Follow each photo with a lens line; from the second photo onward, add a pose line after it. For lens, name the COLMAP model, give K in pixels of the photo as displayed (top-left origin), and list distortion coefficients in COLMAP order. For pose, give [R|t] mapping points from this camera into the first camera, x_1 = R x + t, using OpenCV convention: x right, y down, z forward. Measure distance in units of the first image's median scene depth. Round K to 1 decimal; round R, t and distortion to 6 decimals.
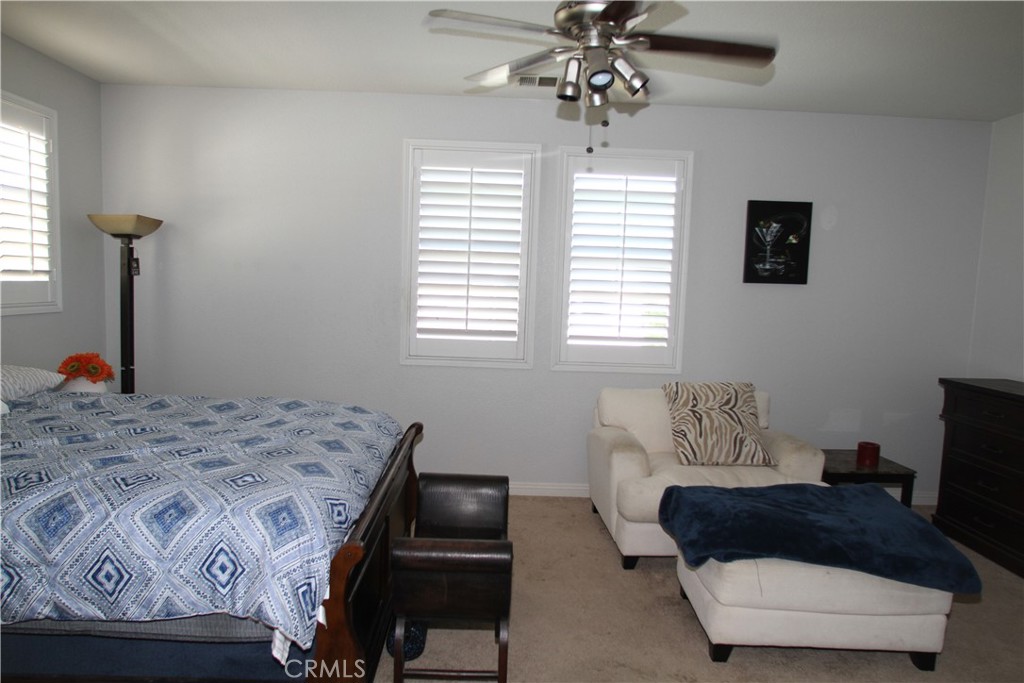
lens RADIAL K [[656.5, 0, 497.1], [0, 656.5, 342.9], [0, 0, 1]] dist [-0.031618, 0.003123]
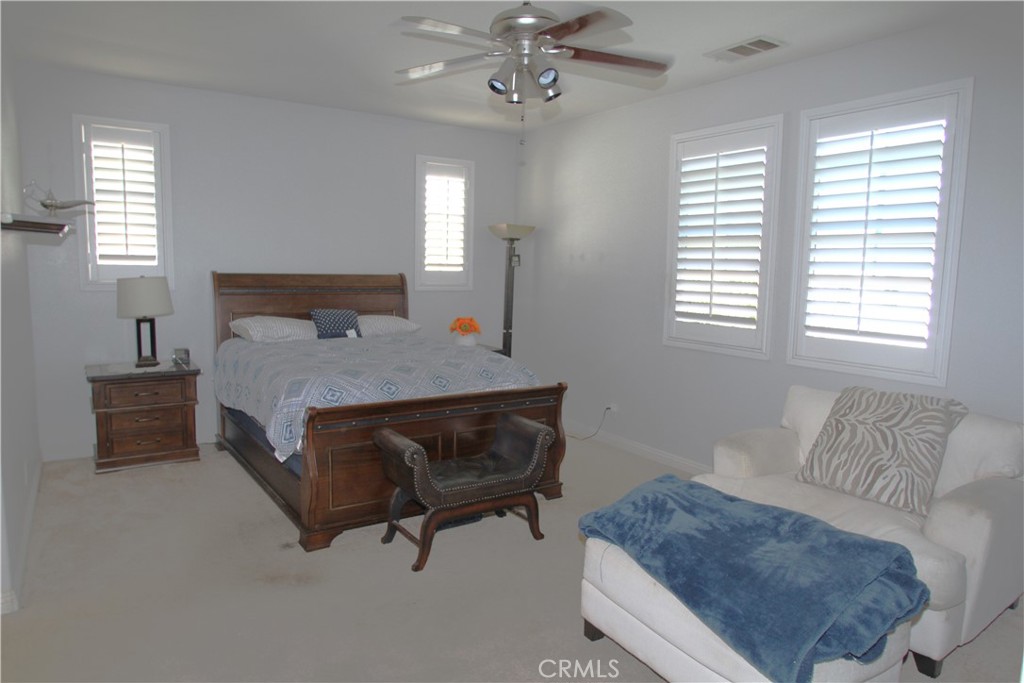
lens RADIAL K [[656.5, 0, 497.1], [0, 656.5, 342.9], [0, 0, 1]] dist [-0.031618, 0.003123]
pose [[0.533883, 0.075412, -0.842189, 0.637700], [-0.080244, 0.996038, 0.038319, 0.010975], [0.841742, 0.047123, 0.537819, 0.193063]]
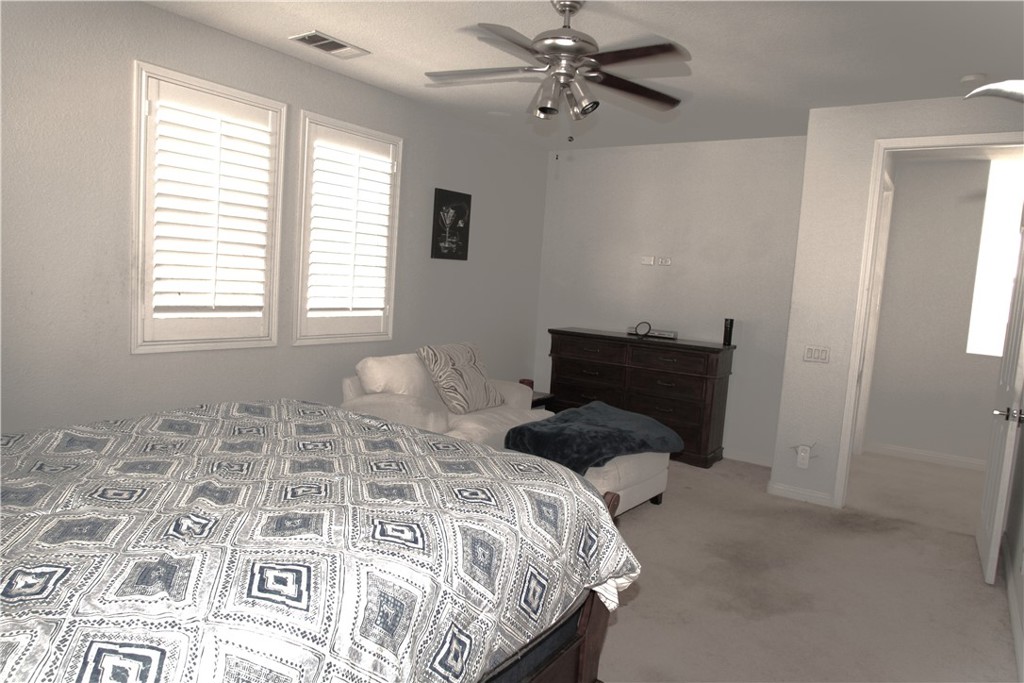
lens RADIAL K [[672.8, 0, 512.0], [0, 672.8, 341.5], [0, 0, 1]] dist [-0.083113, 0.000572]
pose [[0.560324, -0.074235, 0.824940, -0.551202], [0.028325, 0.997110, 0.070489, -0.023647], [-0.827789, -0.016130, 0.560807, 0.205826]]
